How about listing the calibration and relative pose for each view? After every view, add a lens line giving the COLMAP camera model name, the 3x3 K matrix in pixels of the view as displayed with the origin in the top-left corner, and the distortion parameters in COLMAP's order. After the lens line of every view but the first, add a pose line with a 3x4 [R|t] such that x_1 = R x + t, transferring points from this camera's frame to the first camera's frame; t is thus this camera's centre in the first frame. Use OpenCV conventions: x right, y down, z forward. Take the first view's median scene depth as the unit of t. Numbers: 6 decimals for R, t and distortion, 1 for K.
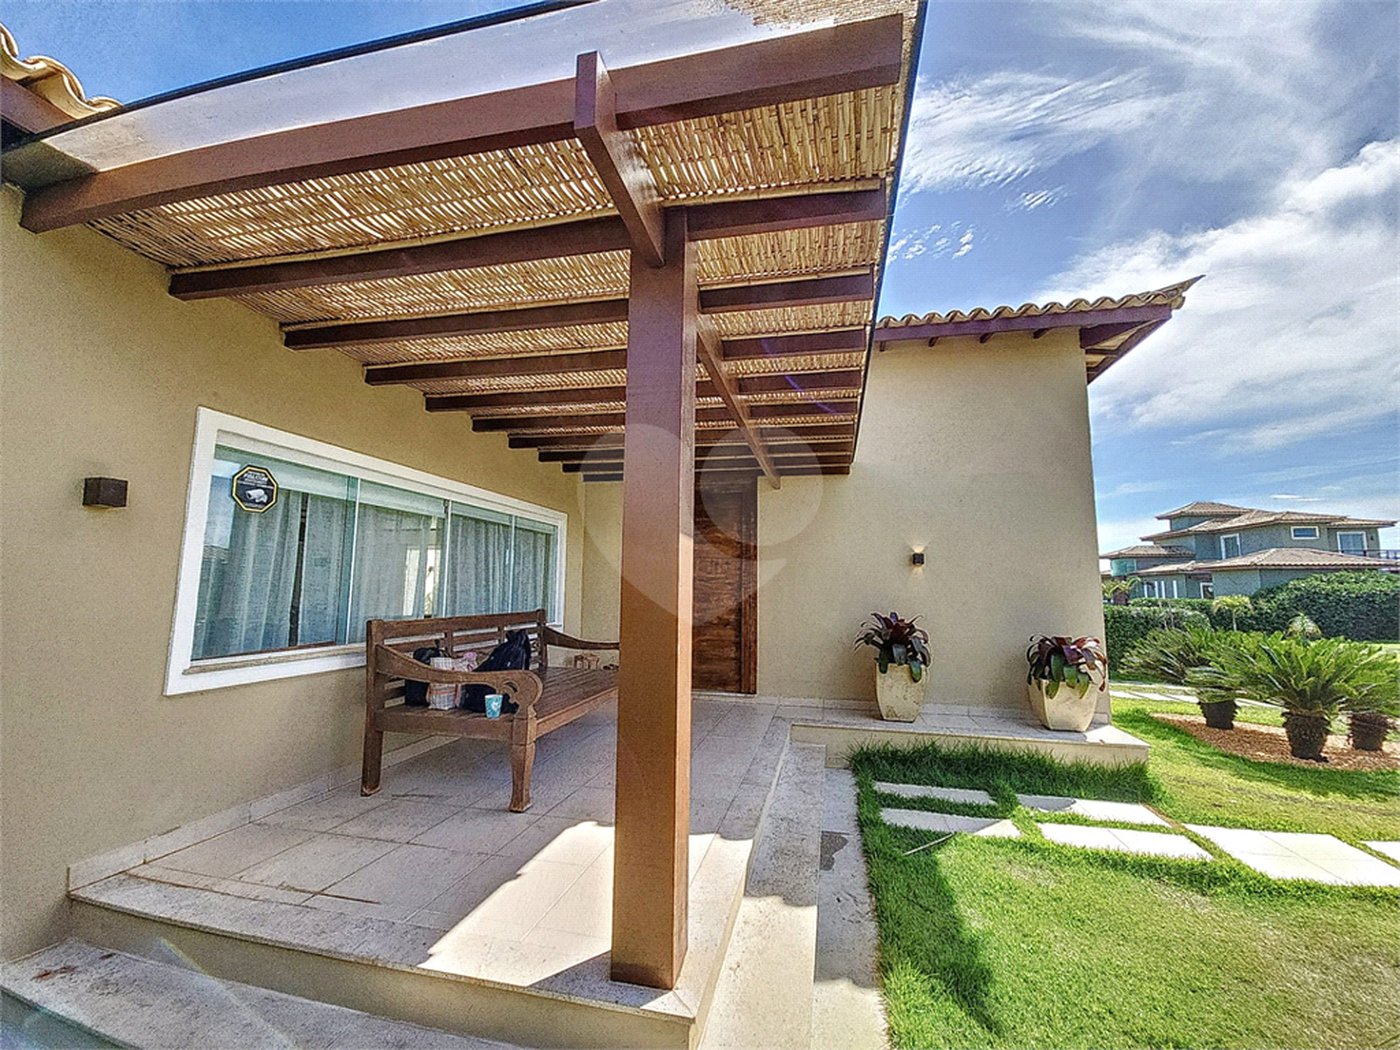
lens RADIAL K [[563.4, 0, 697.0], [0, 563.4, 522.7], [0, 0, 1]] dist [0.002456, -0.003051]
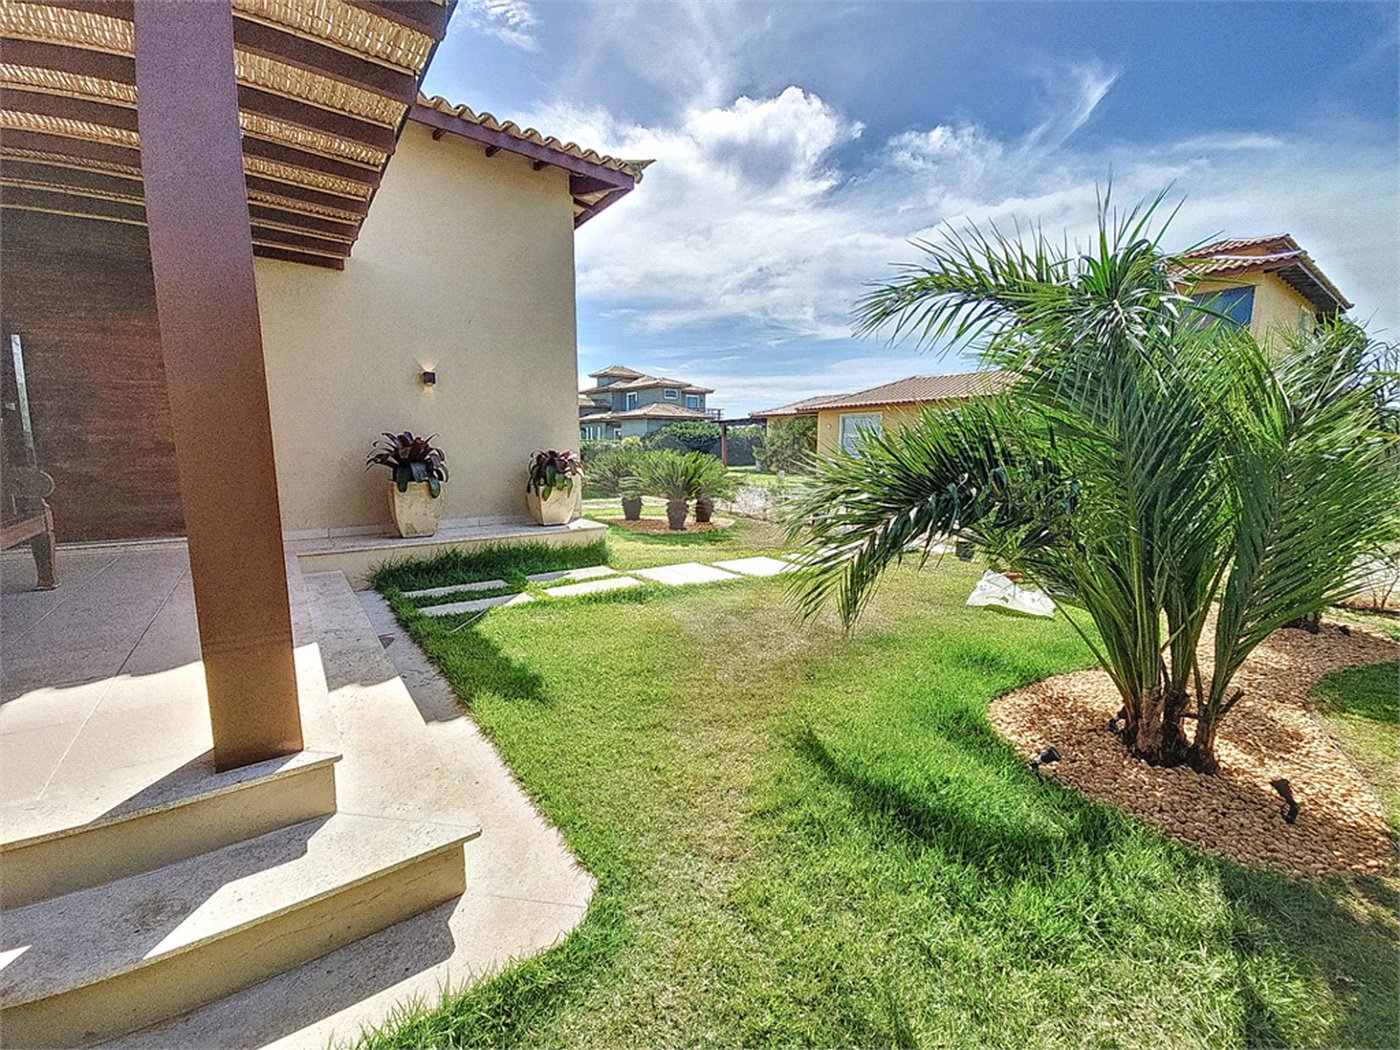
lens RADIAL K [[563.4, 0, 694.9], [0, 563.4, 527.1], [0, 0, 1]] dist [0.002456, -0.003051]
pose [[0.645736, -0.123604, 0.753490, -0.092991], [-0.088978, 0.967907, 0.235030, 0.050744], [-0.758359, -0.218812, 0.614014, -0.009939]]
